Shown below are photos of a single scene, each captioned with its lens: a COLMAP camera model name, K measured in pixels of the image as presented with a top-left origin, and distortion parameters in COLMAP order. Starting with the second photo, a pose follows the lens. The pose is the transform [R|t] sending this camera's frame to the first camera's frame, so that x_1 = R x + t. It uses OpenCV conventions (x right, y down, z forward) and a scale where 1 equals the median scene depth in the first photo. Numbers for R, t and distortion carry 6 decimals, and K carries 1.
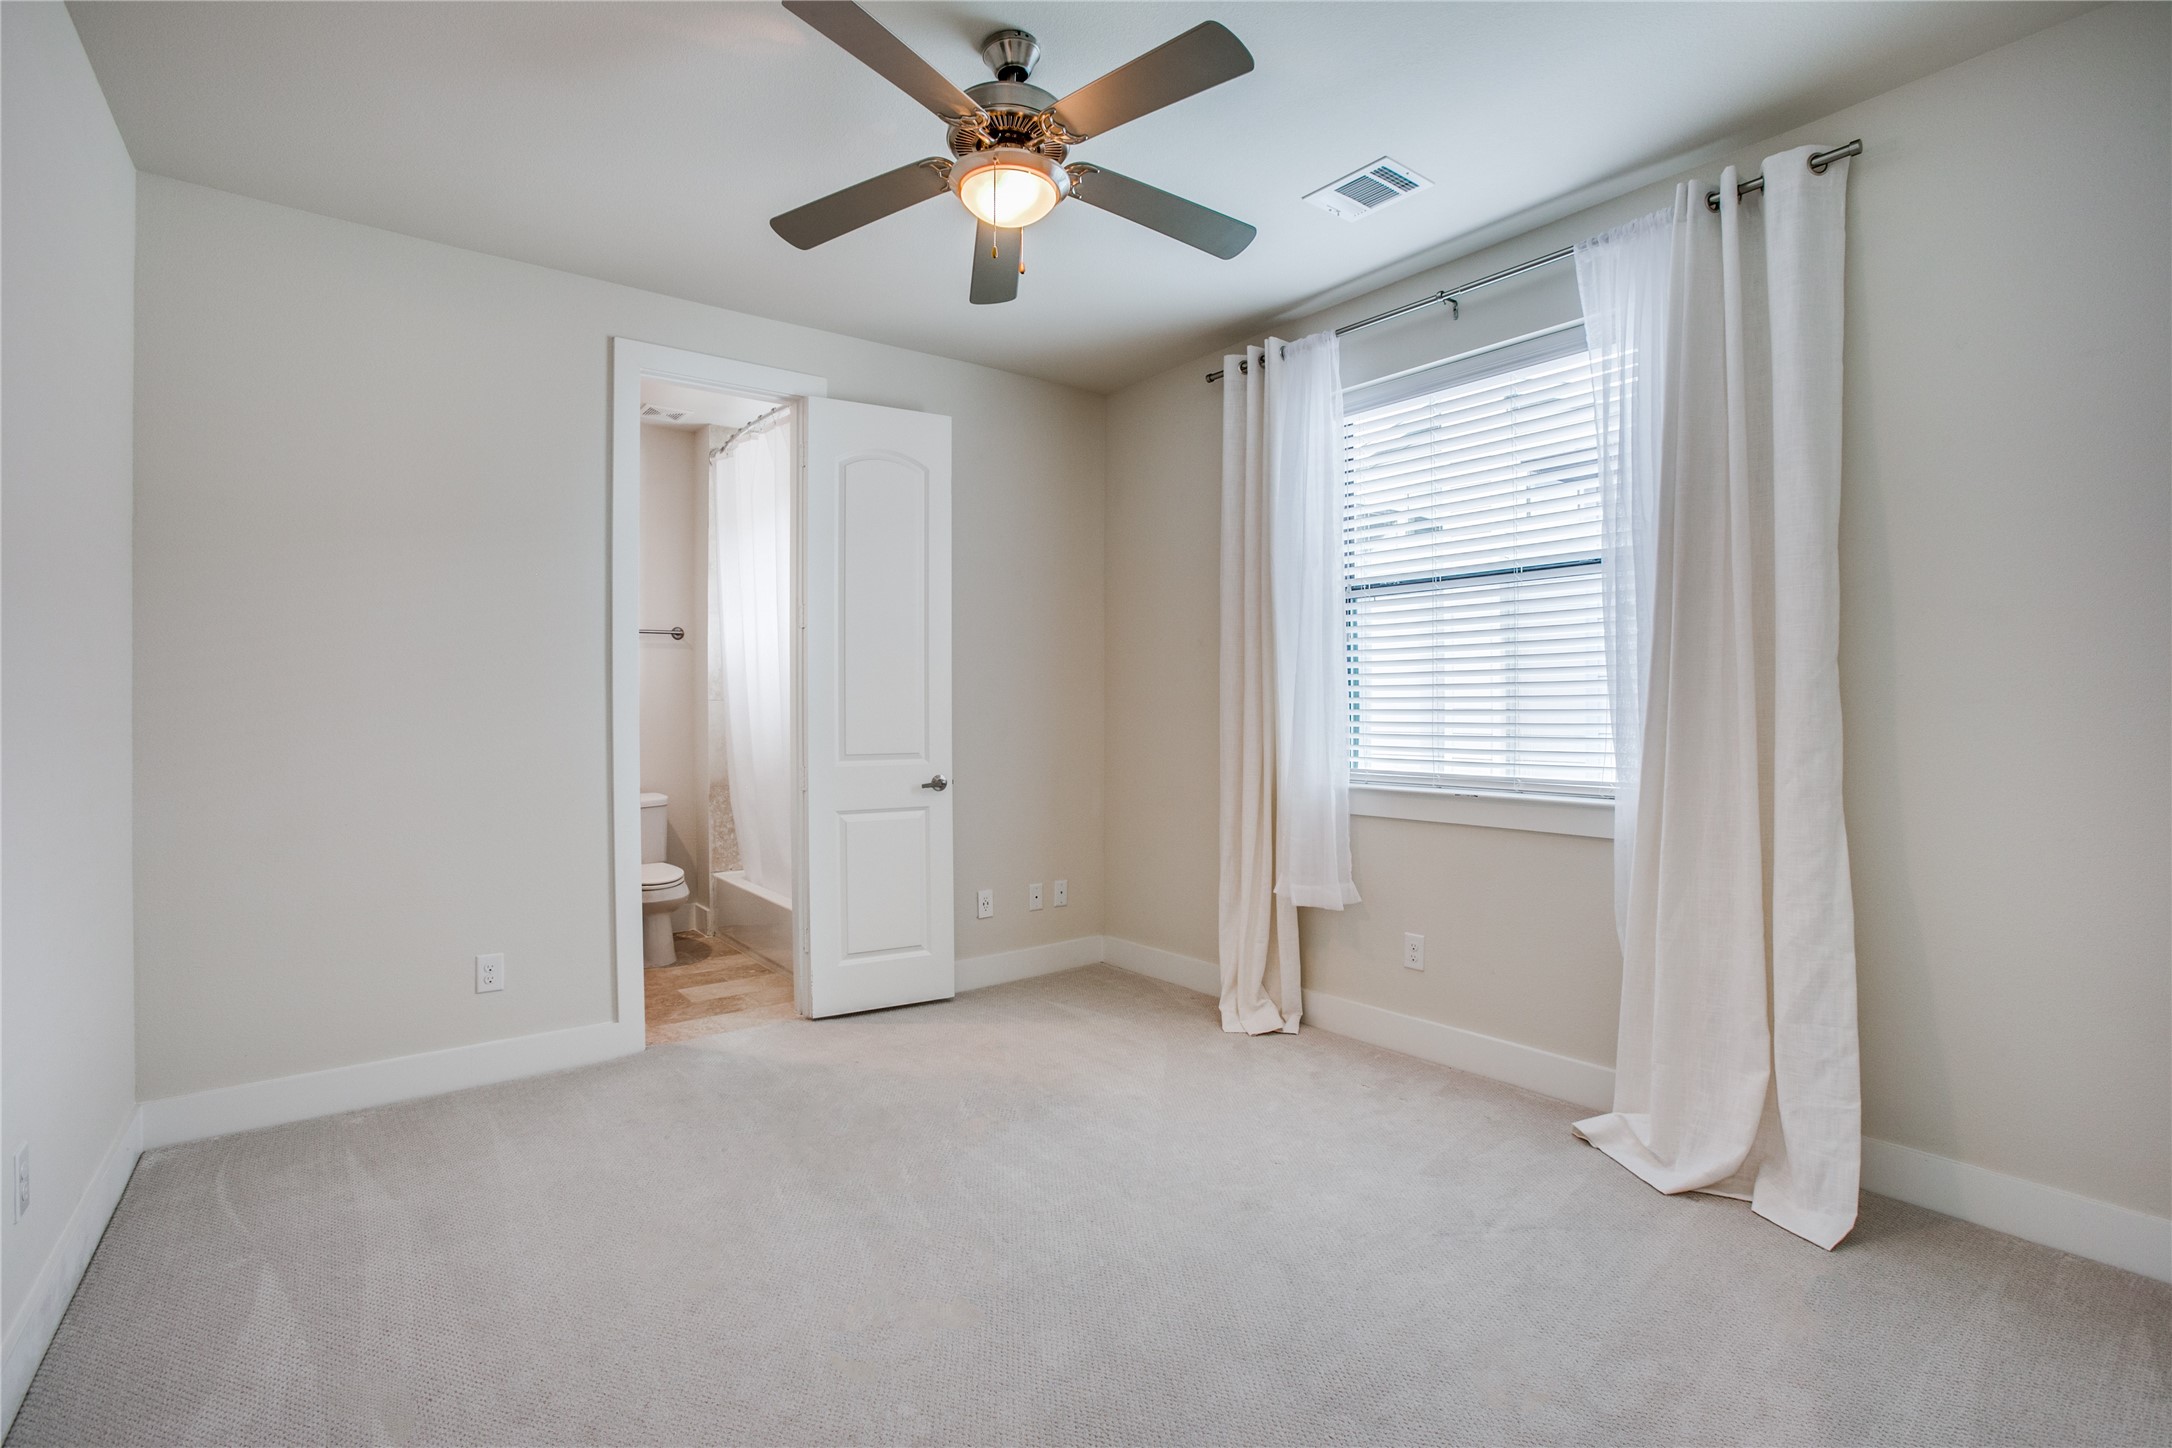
lens RADIAL K [[987.8, 0, 1080.0], [0, 987.8, 706.8], [0, 0, 1]] dist [-0.051147, 0.023877]
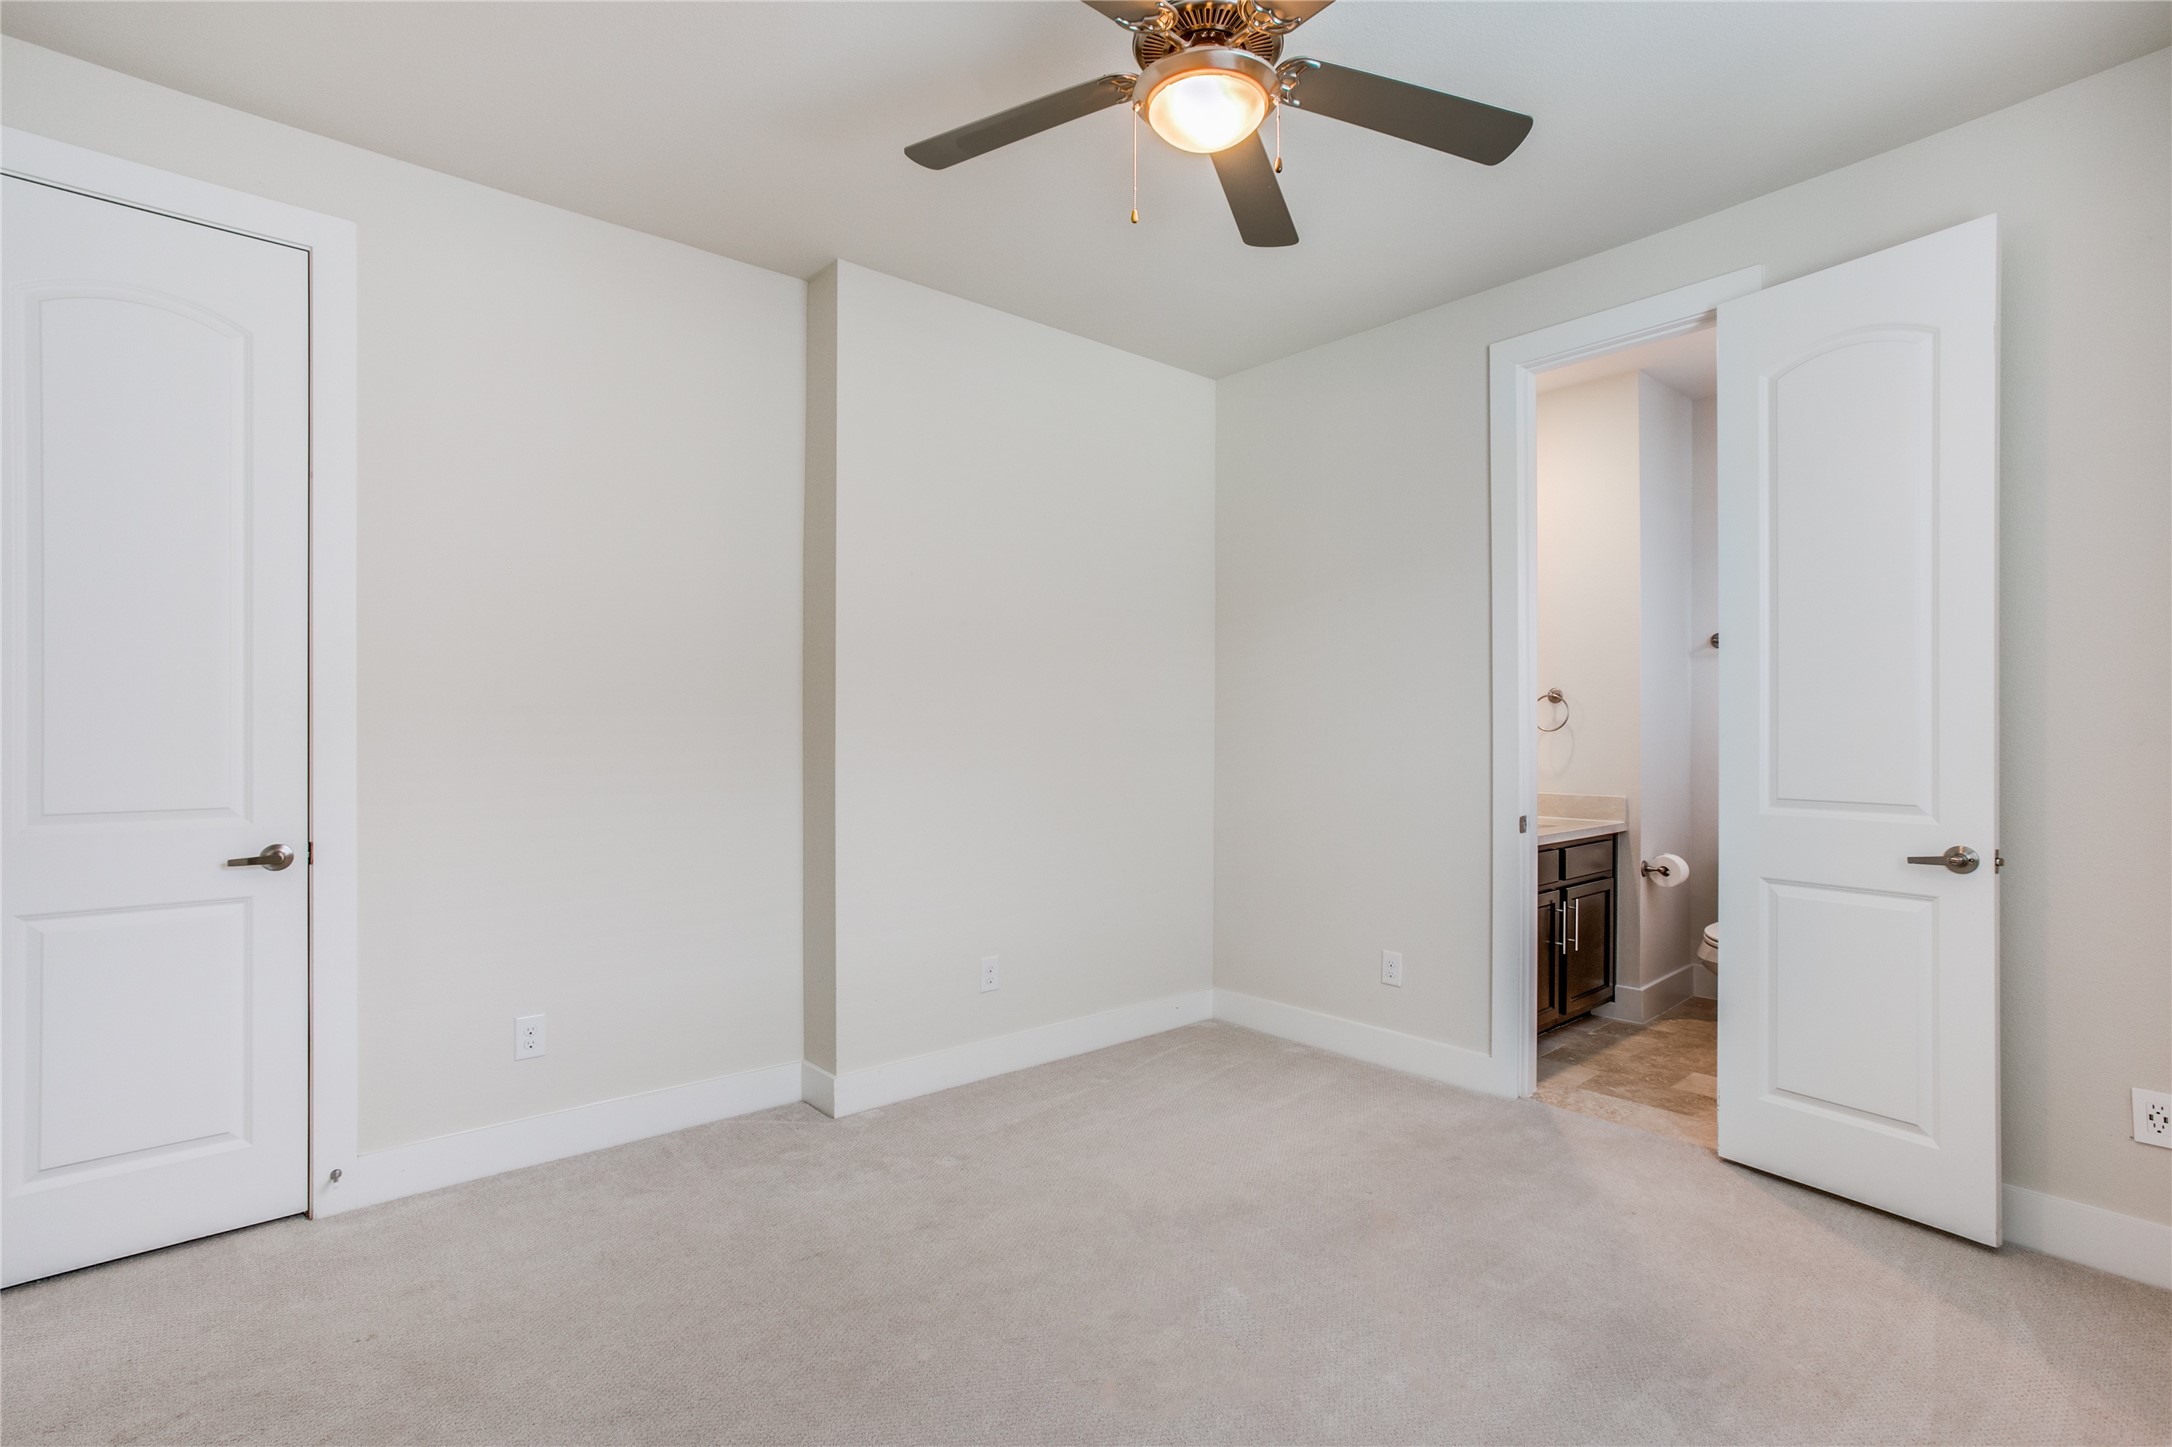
lens RADIAL K [[1005.6, 0, 1078.8], [0, 1005.6, 720.0], [0, 0, 1]] dist [-0.056804, 0.034656]
pose [[0.069507, -0.006415, -0.997561, 0.416075], [0.003149, 0.999976, -0.006211, -0.003000], [0.997576, -0.002709, 0.069525, 0.464672]]
